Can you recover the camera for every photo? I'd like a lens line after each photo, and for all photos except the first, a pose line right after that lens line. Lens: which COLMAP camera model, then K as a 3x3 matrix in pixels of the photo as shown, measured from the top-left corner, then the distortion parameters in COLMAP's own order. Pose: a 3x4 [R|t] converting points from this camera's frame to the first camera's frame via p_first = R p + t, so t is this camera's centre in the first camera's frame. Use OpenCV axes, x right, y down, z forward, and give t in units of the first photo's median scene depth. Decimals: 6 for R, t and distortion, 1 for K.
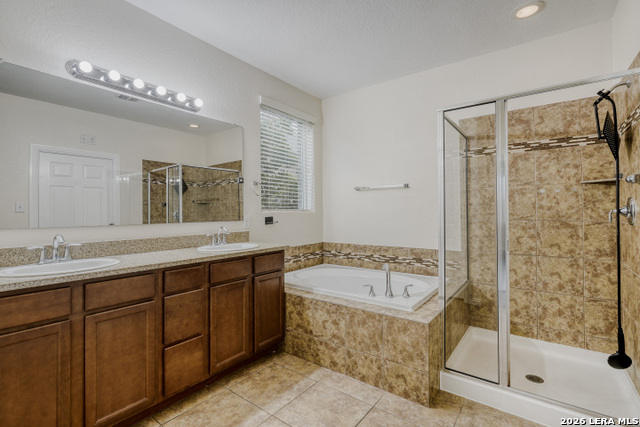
lens RADIAL K [[295.2, 0, 321.9], [0, 295.2, 209.8], [0, 0, 1]] dist [-0.004435, 0.000839]
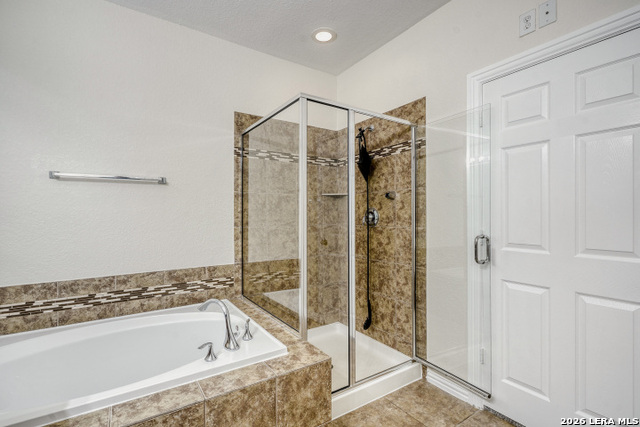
lens RADIAL K [[295.2, 0, 321.1], [0, 295.2, 215.7], [0, 0, 1]] dist [-0.004435, 0.000839]
pose [[0.339488, 0.001477, 0.940609, -0.283079], [-0.004086, 0.999992, -0.000095, -0.002122], [-0.940601, -0.003811, 0.339491, 0.521724]]
